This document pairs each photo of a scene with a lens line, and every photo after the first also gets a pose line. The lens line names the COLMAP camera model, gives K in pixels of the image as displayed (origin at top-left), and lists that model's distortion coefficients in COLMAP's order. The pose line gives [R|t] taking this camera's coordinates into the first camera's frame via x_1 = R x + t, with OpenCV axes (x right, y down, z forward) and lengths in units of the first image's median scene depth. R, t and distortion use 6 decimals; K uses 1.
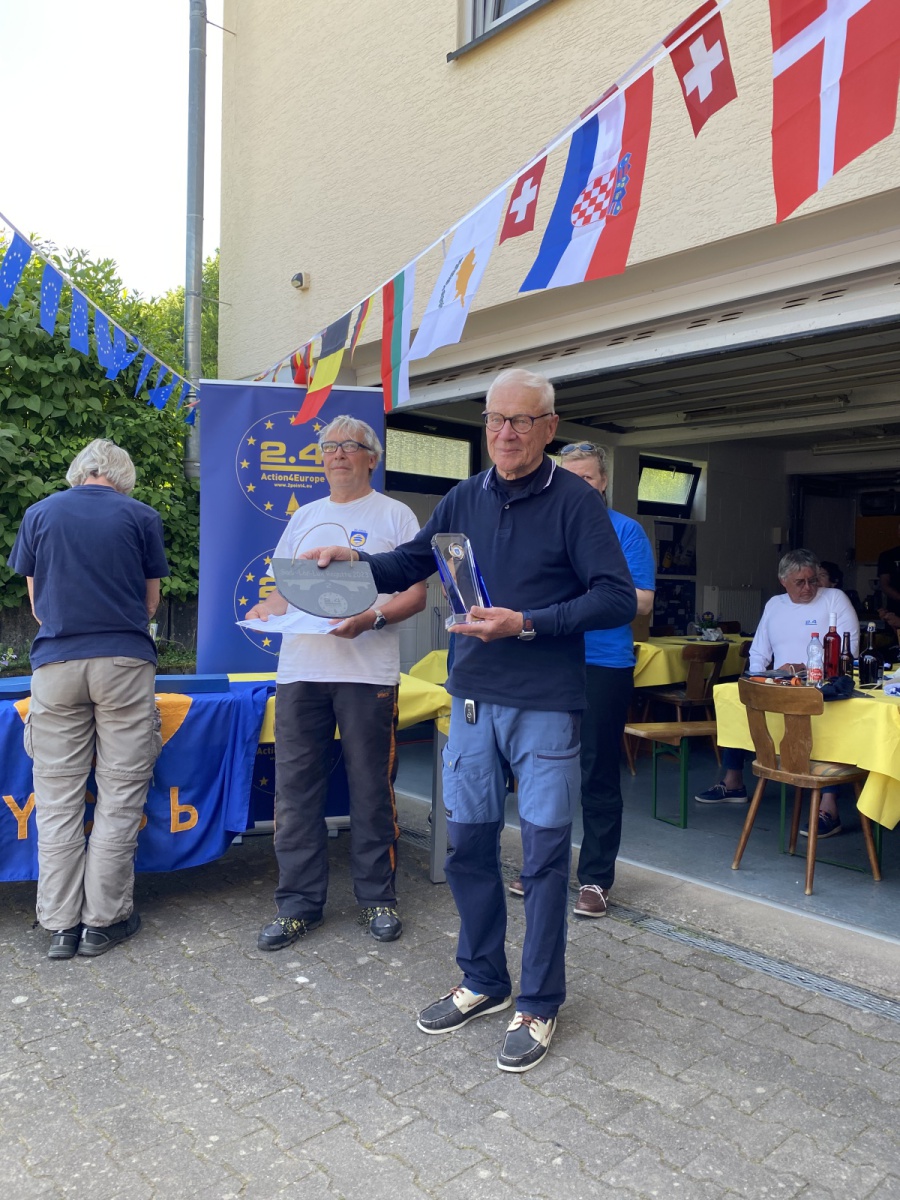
lens RADIAL K [[900.0, 0, 433.8], [0, 900.0, 579.2], [0, 0, 1]] dist [-0.010293, 0.004902]
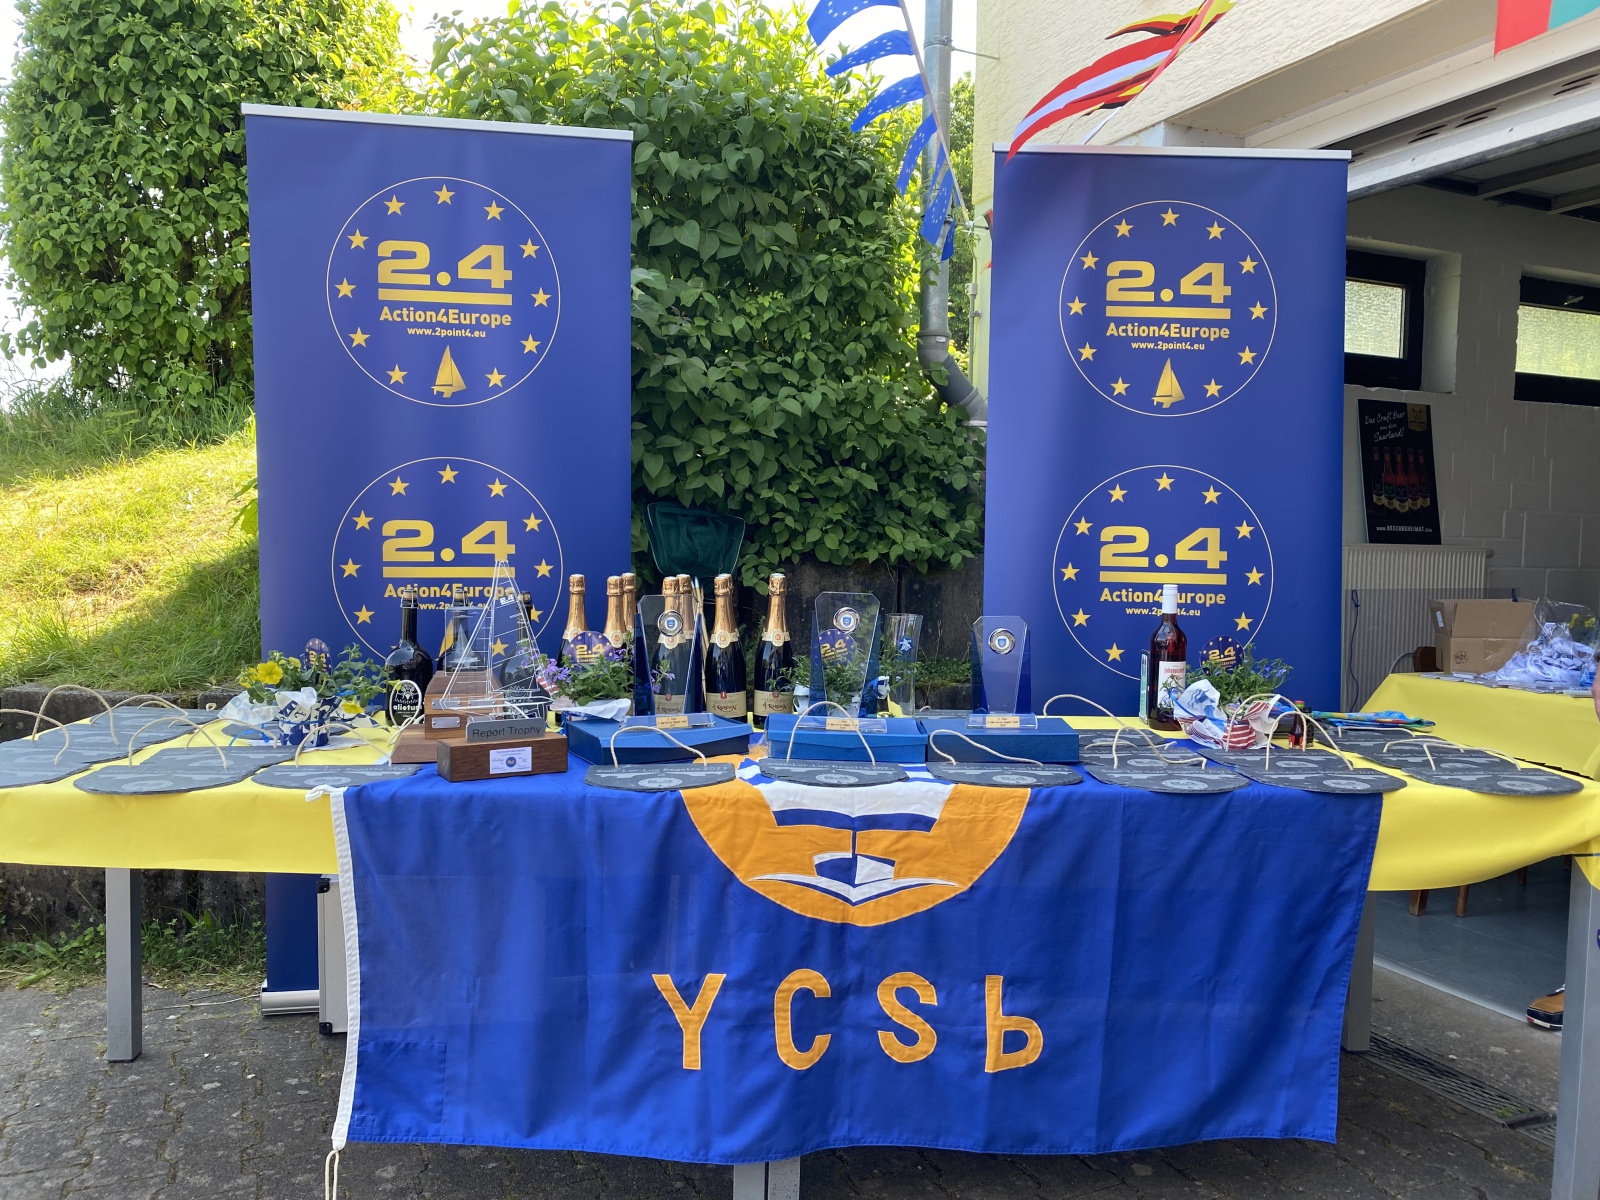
lens RADIAL K [[1200.0, 0, 800.0], [0, 1200.0, 600.0], [0, 0, 1]] dist [-0.010293, 0.004902]
pose [[0.953125, 0.017442, -0.302073, -0.137396], [-0.004412, 0.999032, 0.043765, 0.009286], [0.302544, -0.040381, 0.952280, 0.269269]]
